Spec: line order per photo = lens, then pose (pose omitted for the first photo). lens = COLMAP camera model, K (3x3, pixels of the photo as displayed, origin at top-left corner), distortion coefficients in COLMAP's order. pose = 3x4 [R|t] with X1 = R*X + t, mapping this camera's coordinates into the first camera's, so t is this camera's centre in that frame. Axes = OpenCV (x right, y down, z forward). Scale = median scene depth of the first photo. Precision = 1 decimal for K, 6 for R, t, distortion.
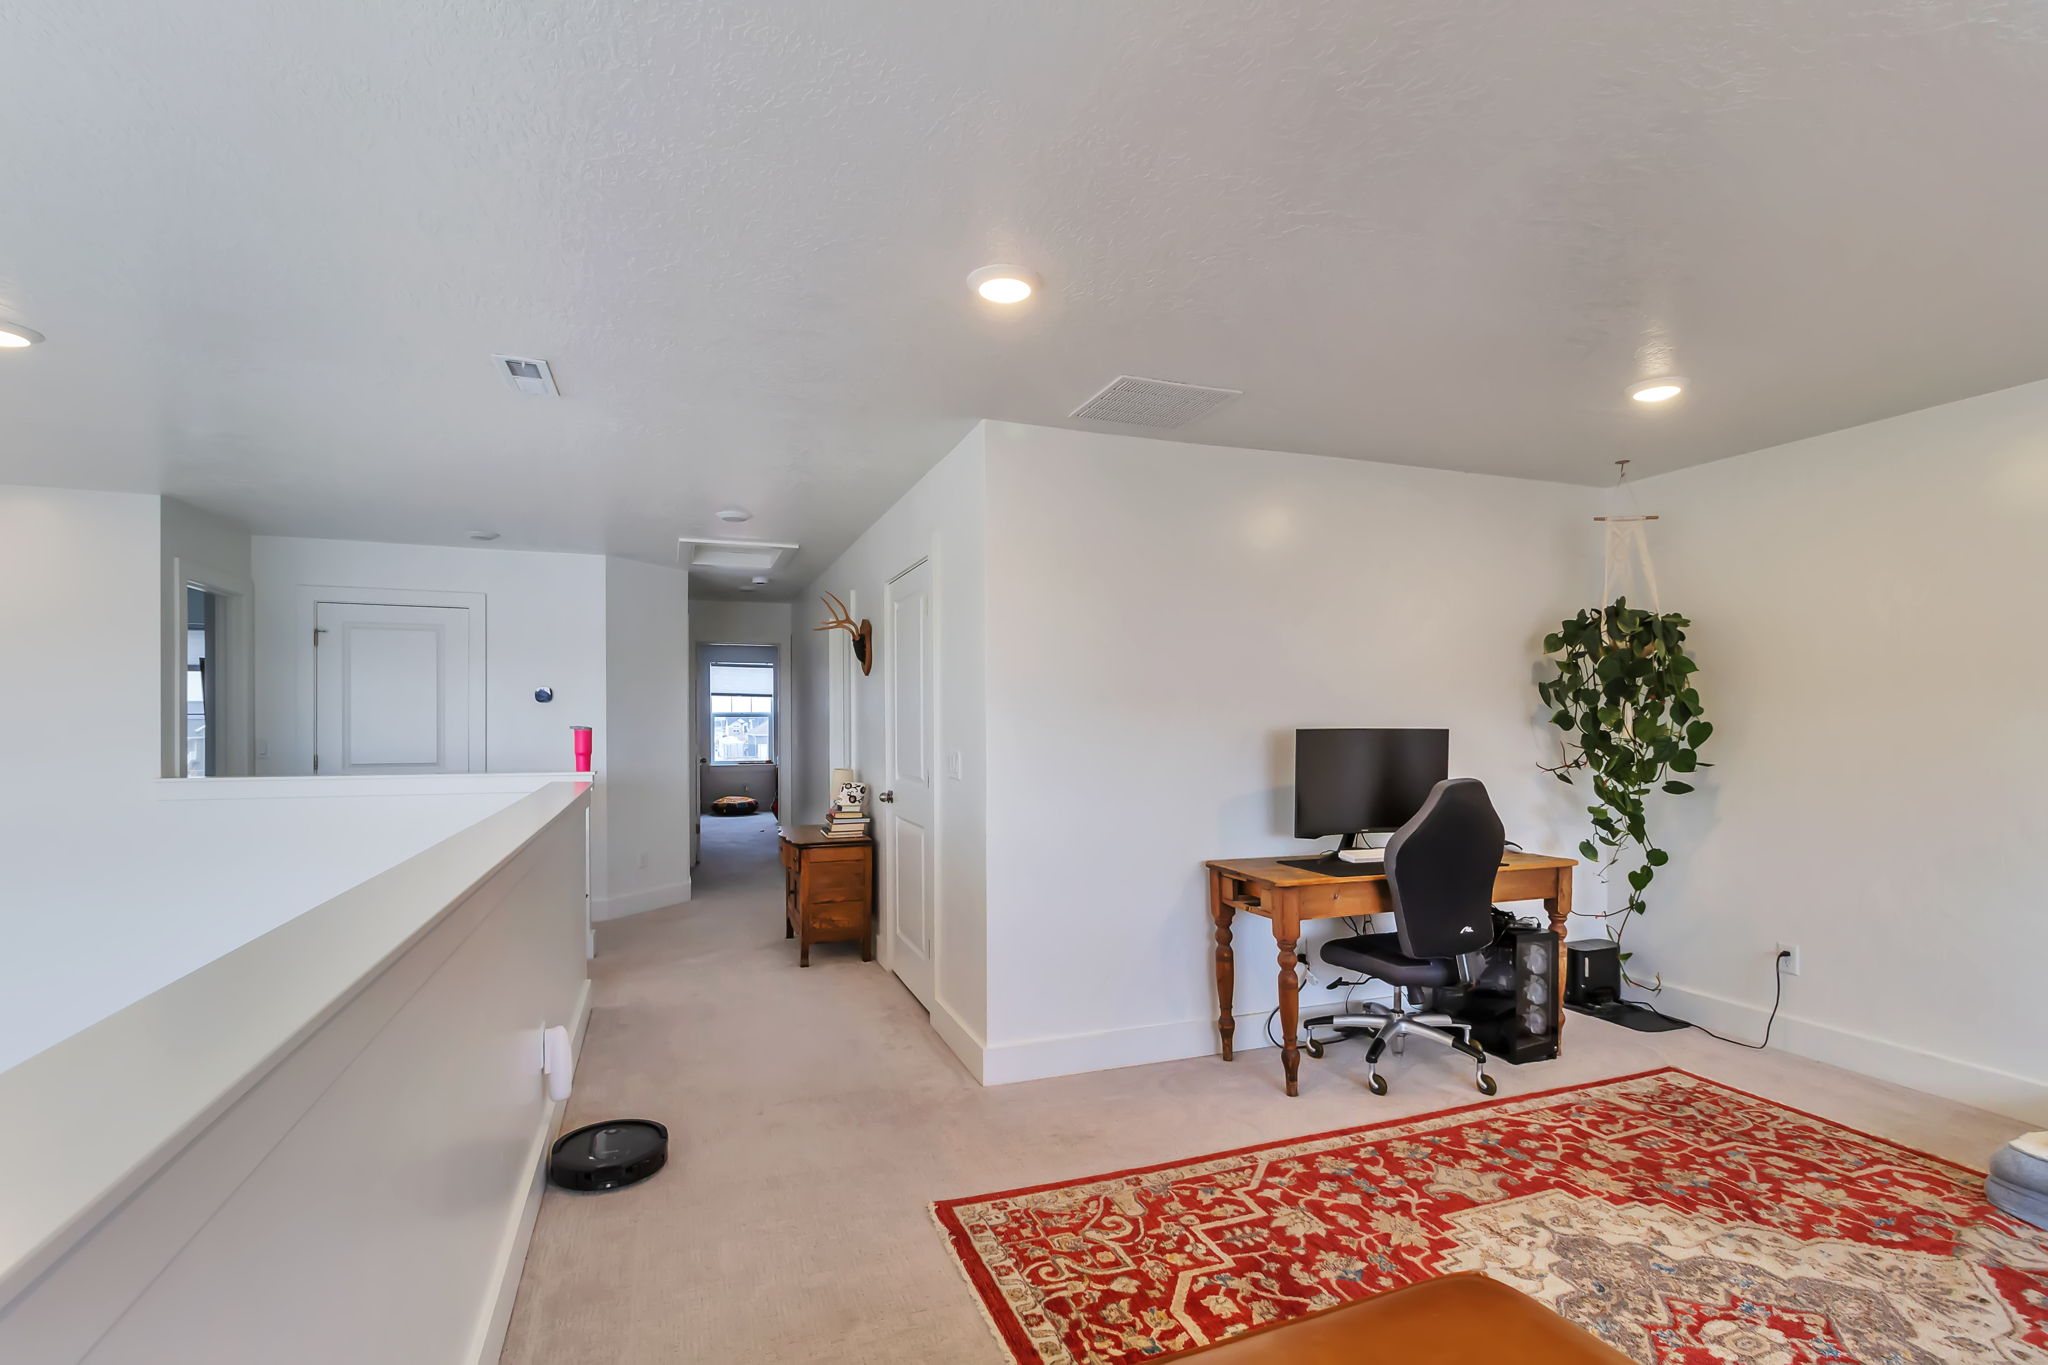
lens RADIAL K [[942.1, 0, 1021.5], [0, 942.1, 700.8], [0, 0, 1]] dist [-0.000913, -0.000478]
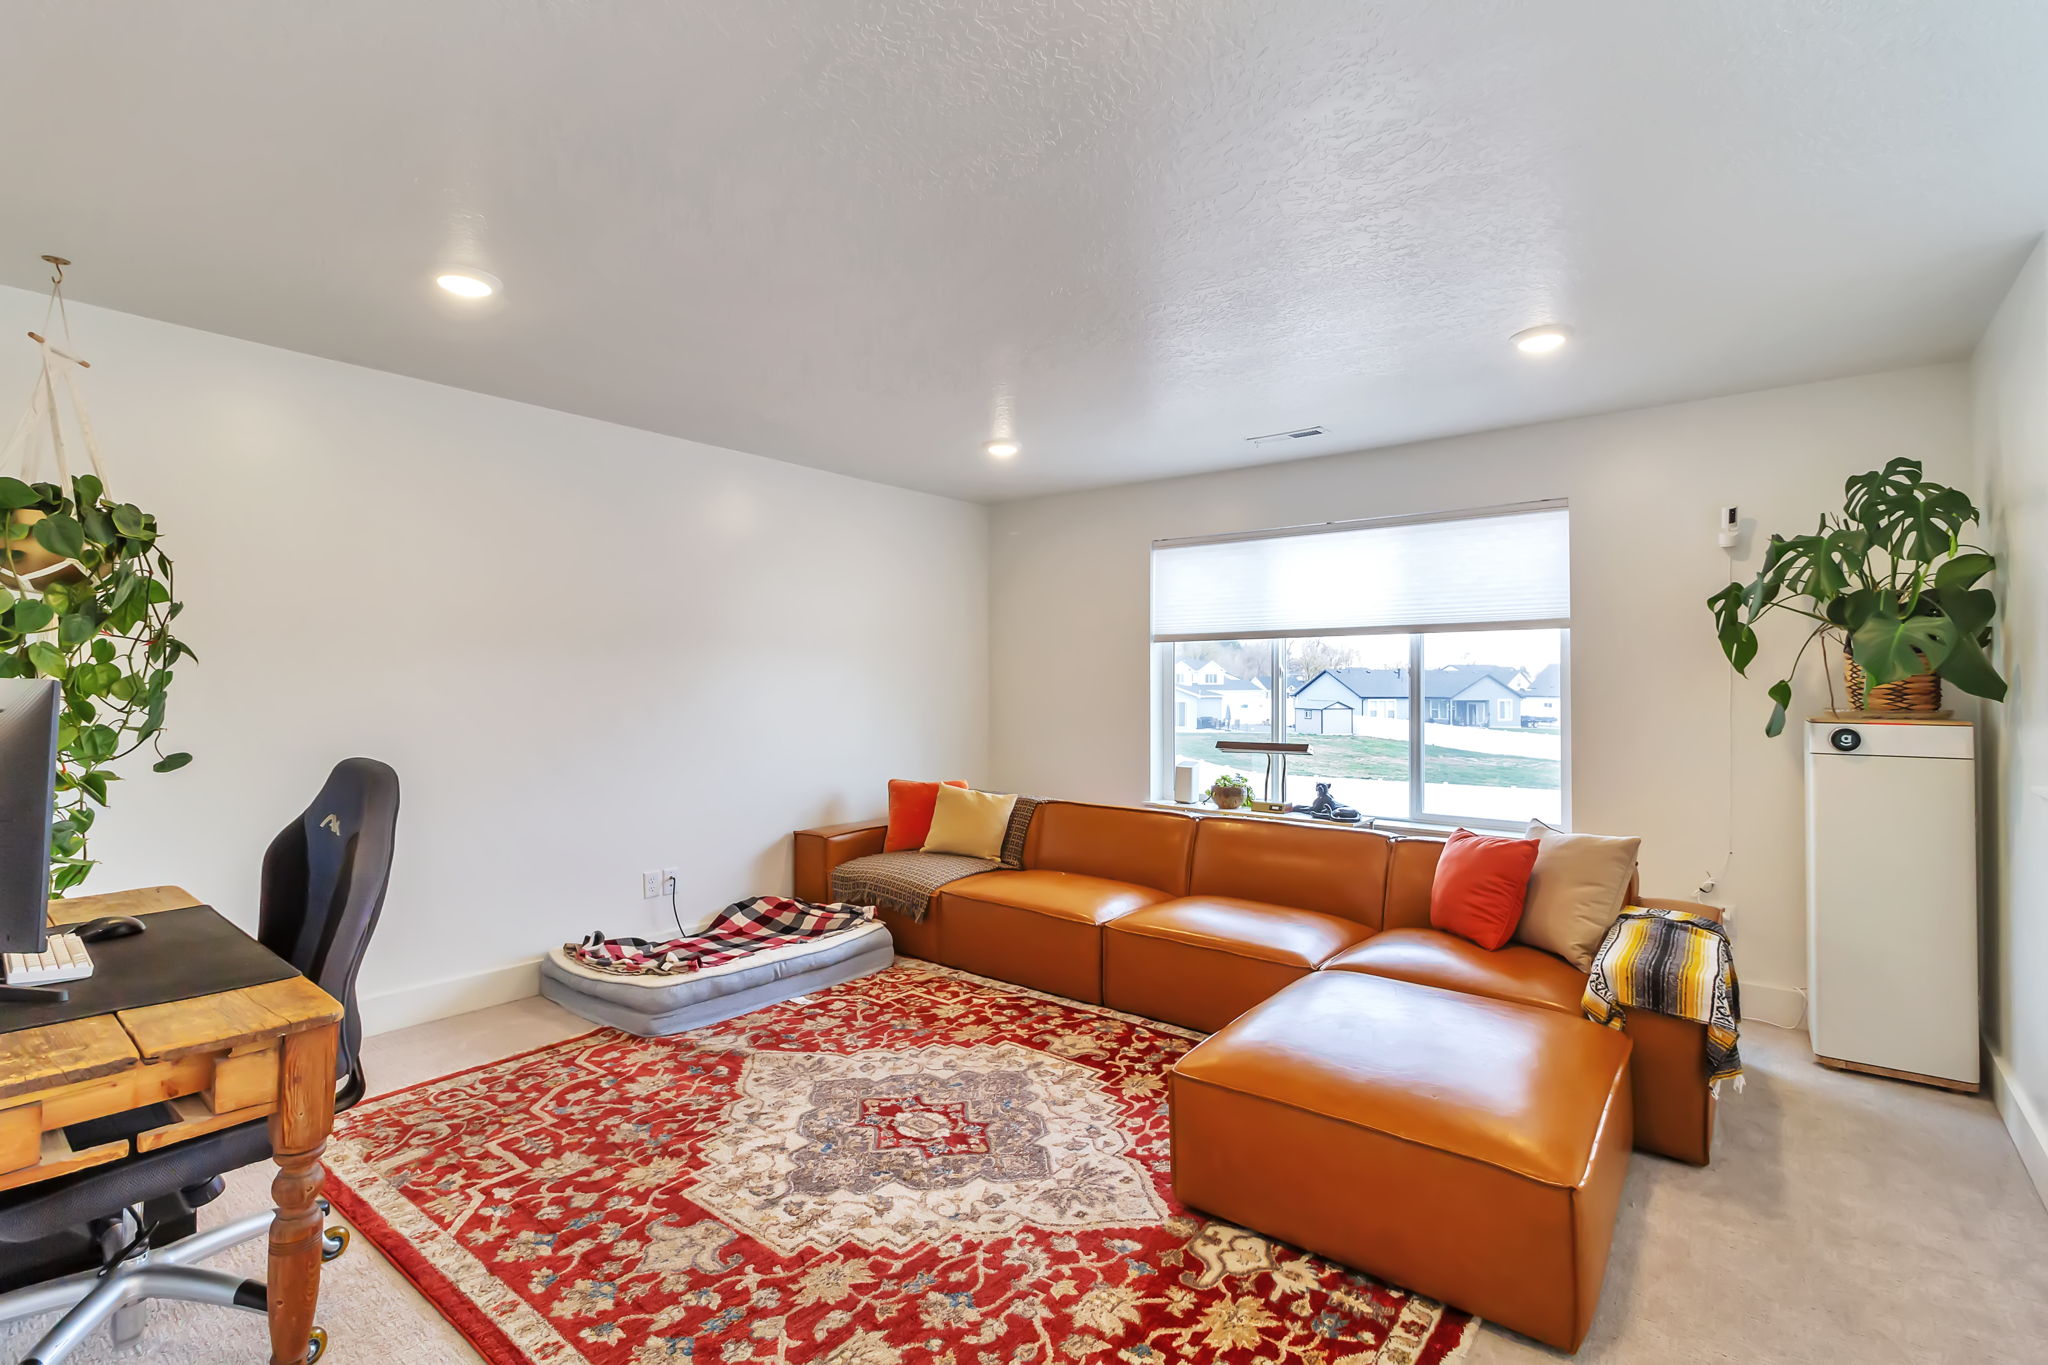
lens RADIAL K [[942.1, 0, 1020.7], [0, 942.1, 678.2], [0, 0, 1]] dist [-0.000913, -0.000478]
pose [[-0.512361, 0.003515, 0.858763, -0.355256], [-0.022678, 0.999588, -0.017621, 0.034918], [-0.858471, -0.028504, -0.512070, 1.153168]]
